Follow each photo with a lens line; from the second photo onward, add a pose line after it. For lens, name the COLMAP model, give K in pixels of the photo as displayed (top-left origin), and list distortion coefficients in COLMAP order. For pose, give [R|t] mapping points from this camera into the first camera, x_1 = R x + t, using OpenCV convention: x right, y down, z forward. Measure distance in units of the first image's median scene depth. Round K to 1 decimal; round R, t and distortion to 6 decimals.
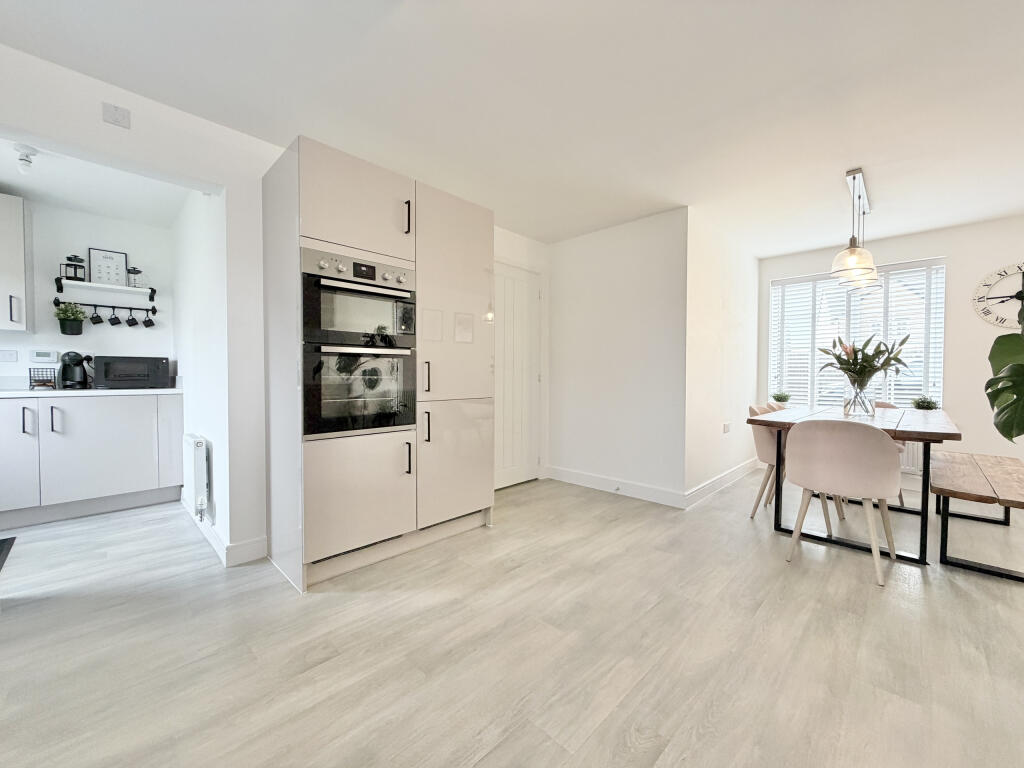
lens RADIAL K [[409.5, 0, 512.0], [0, 409.5, 384.0], [0, 0, 1]] dist [0.000533, 0.000064]
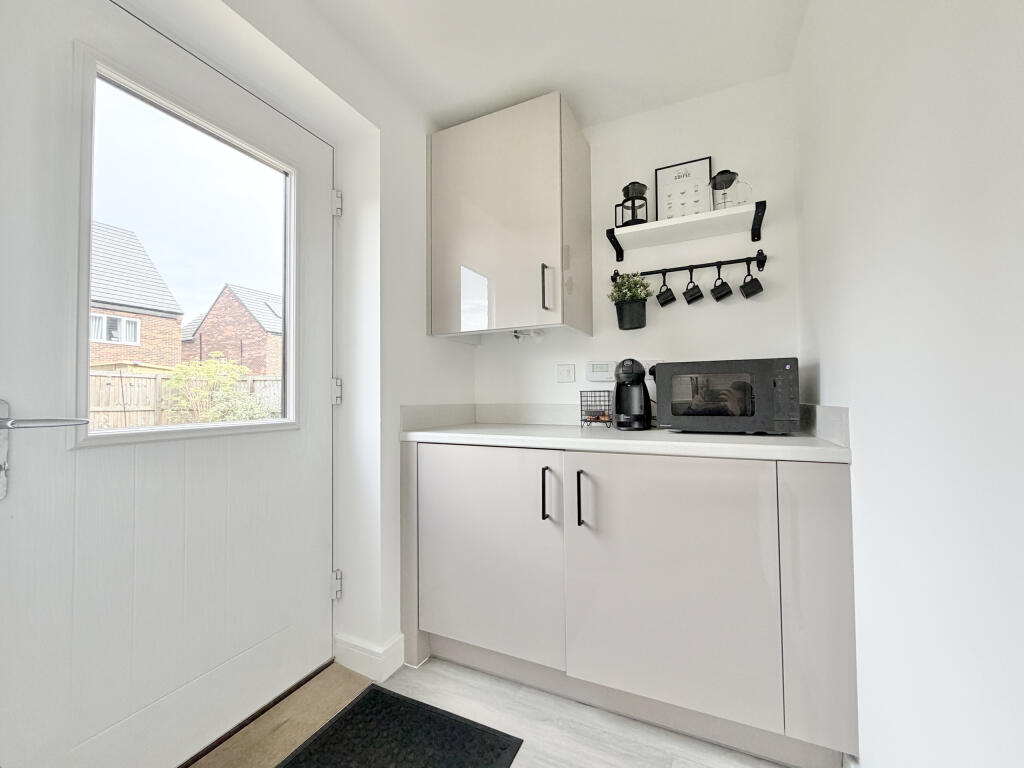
lens RADIAL K [[412.4, 0, 512.0], [0, 412.4, 384.0], [0, 0, 1]] dist [-0.000312, -0.000111]
pose [[0.328364, -0.036857, -0.943832, -0.581178], [-0.013573, 0.998951, -0.043731, -0.019436], [0.944454, 0.027170, 0.327520, 0.640953]]
